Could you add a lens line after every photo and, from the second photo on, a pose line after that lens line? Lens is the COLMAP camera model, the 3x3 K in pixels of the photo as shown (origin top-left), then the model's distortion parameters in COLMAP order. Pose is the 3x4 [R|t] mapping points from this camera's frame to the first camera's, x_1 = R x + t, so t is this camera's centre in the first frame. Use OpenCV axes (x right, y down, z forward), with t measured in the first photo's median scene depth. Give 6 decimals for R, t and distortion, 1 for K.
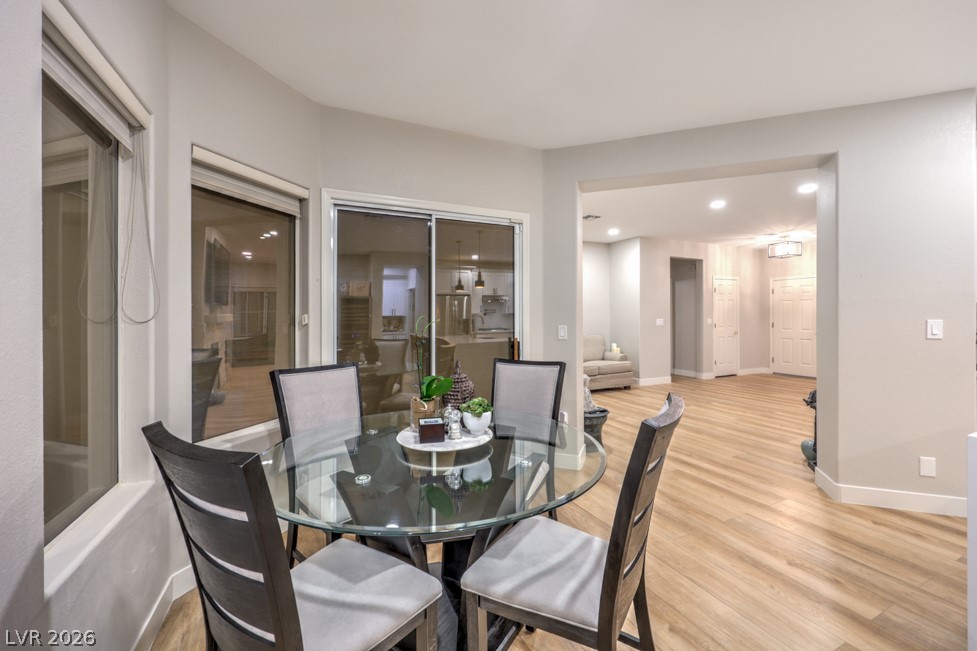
lens RADIAL K [[402.2, 0, 494.0], [0, 402.2, 315.7], [0, 0, 1]] dist [-0.004133, 0.000730]
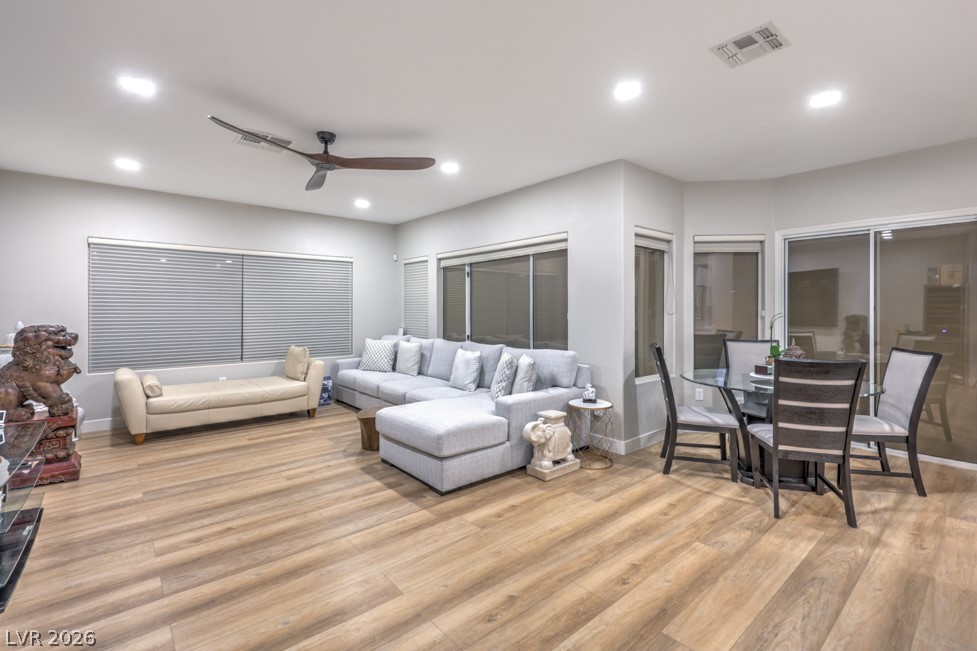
lens RADIAL K [[444.1, 0, 496.9], [0, 444.1, 306.4], [0, 0, 1]] dist [-0.009654, -0.000292]
pose [[0.255445, 0.000351, -0.966824, 0.490840], [-0.000293, 1.000000, 0.000286, -0.010054], [0.966824, 0.000210, 0.255445, -0.251702]]
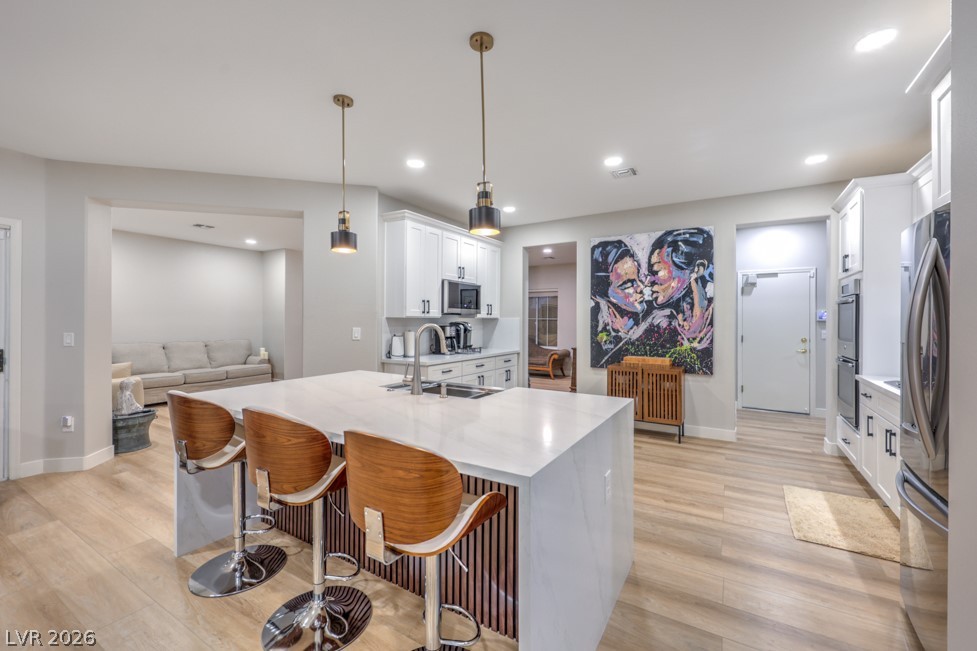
lens RADIAL K [[402.2, 0, 496.8], [0, 402.2, 320.9], [0, 0, 1]] dist [-0.004133, 0.000730]
pose [[0.833931, 0.007484, 0.551819, 0.323539], [-0.009421, 0.999955, 0.000674, -0.010764], [-0.551789, -0.005761, 0.833964, -0.290839]]
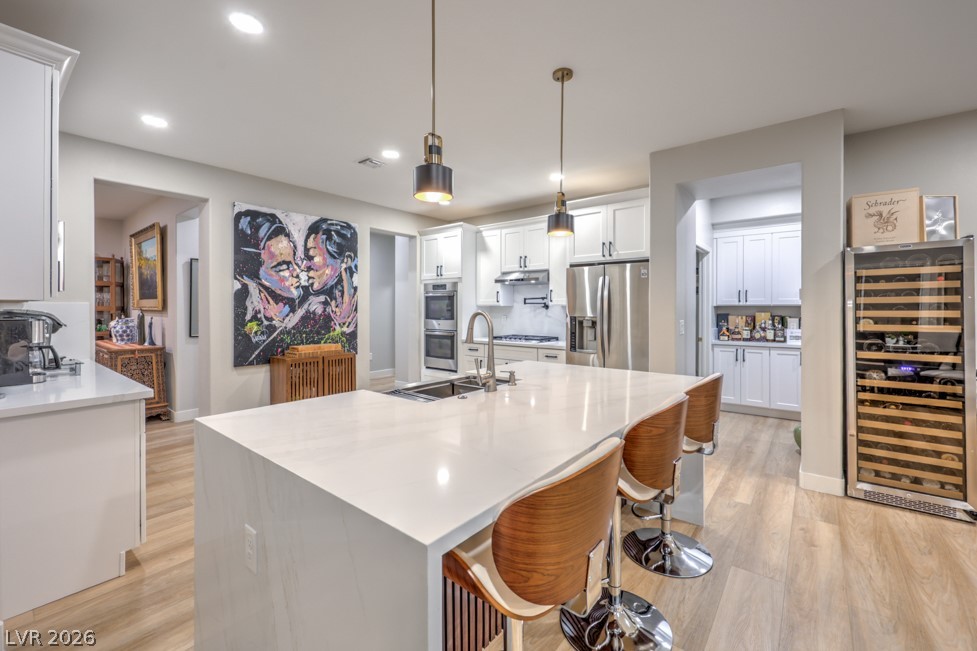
lens RADIAL K [[403.4, 0, 499.9], [0, 403.4, 311.1], [0, 0, 1]] dist [-0.000781, -0.001118]
pose [[-0.443198, -0.002123, 0.896421, 0.149792], [0.000081, 0.999997, 0.002408, -0.007573], [-0.896424, 0.001140, -0.443196, 0.274300]]
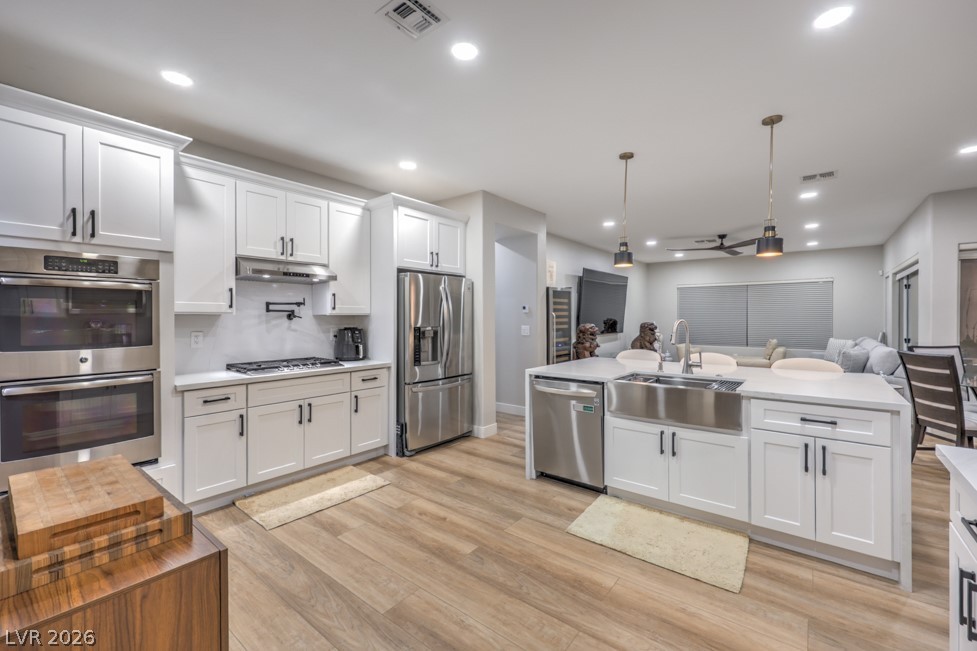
lens RADIAL K [[402.2, 0, 487.3], [0, 402.2, 318.9], [0, 0, 1]] dist [-0.004133, 0.000730]
pose [[-0.901987, 0.009014, -0.431669, 1.230205], [0.006701, 0.999954, 0.006880, -0.011829], [0.431711, 0.003313, -0.902006, 0.793613]]
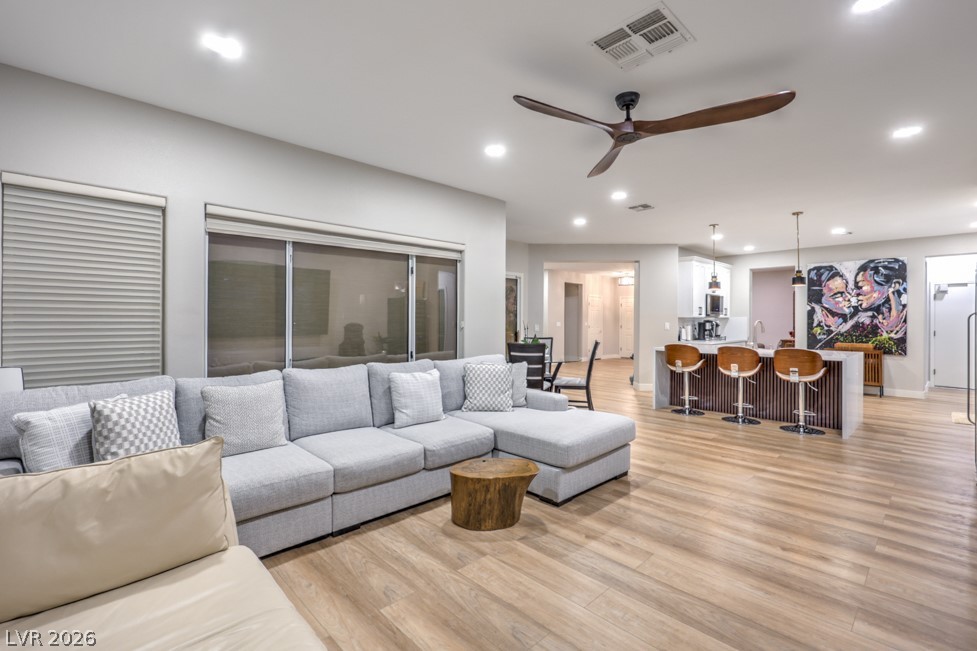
lens RADIAL K [[444.1, 0, 481.5], [0, 444.1, 319.0], [0, 0, 1]] dist [-0.009654, -0.000292]
pose [[0.956229, 0.010137, 0.292445, -0.517897], [-0.010769, 0.999942, 0.000551, -0.002720], [-0.292422, -0.003676, 0.956282, -0.771375]]
